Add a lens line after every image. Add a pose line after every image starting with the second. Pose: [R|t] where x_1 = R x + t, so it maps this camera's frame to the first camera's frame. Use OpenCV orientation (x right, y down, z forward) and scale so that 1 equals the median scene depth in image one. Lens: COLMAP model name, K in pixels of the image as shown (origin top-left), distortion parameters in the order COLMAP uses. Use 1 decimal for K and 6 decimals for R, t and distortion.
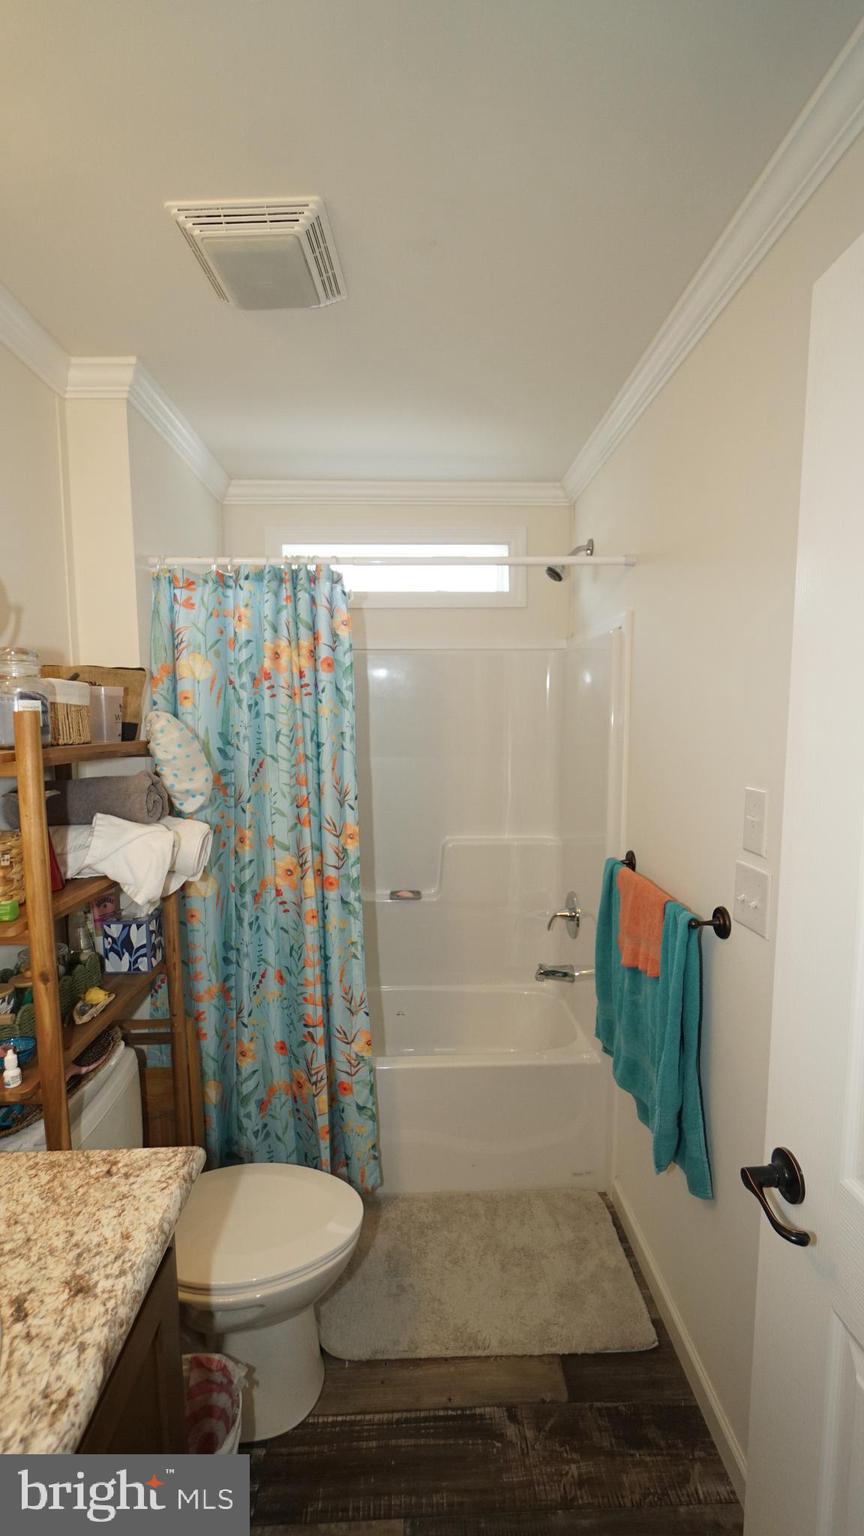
lens RADIAL K [[661.9, 0, 431.0], [0, 661.9, 787.2], [0, 0, 1]] dist [-0.005176, 0.000427]
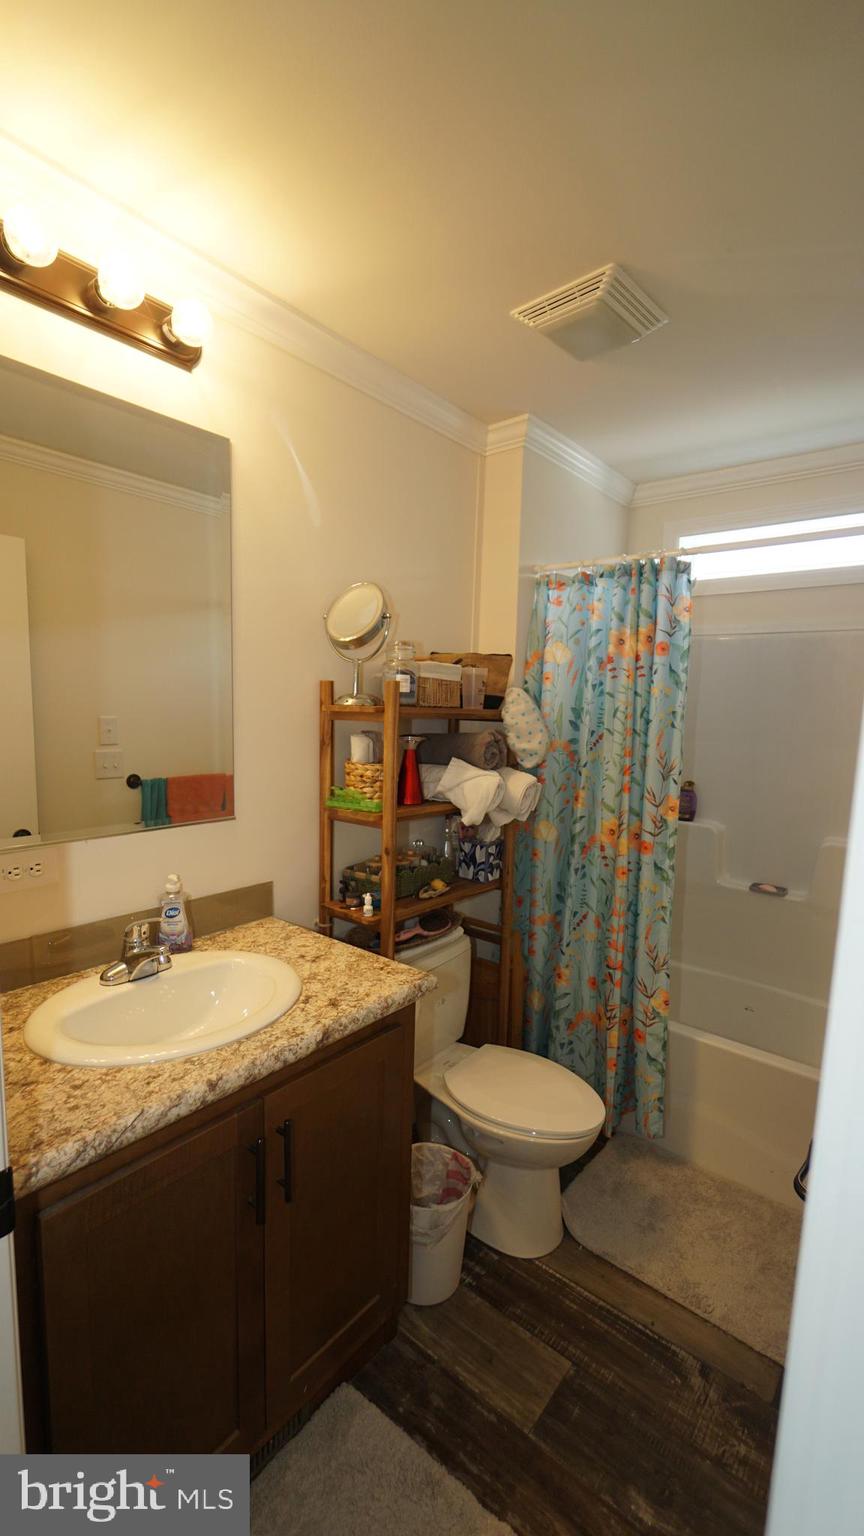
lens RADIAL K [[664.6, 0, 432.8], [0, 664.6, 787.8], [0, 0, 1]] dist [-0.008194, 0.006087]
pose [[0.747223, 0.112530, -0.654977, 0.304972], [-0.105042, 0.993170, 0.050798, 0.027827], [0.656219, 0.030842, 0.753940, -0.072566]]
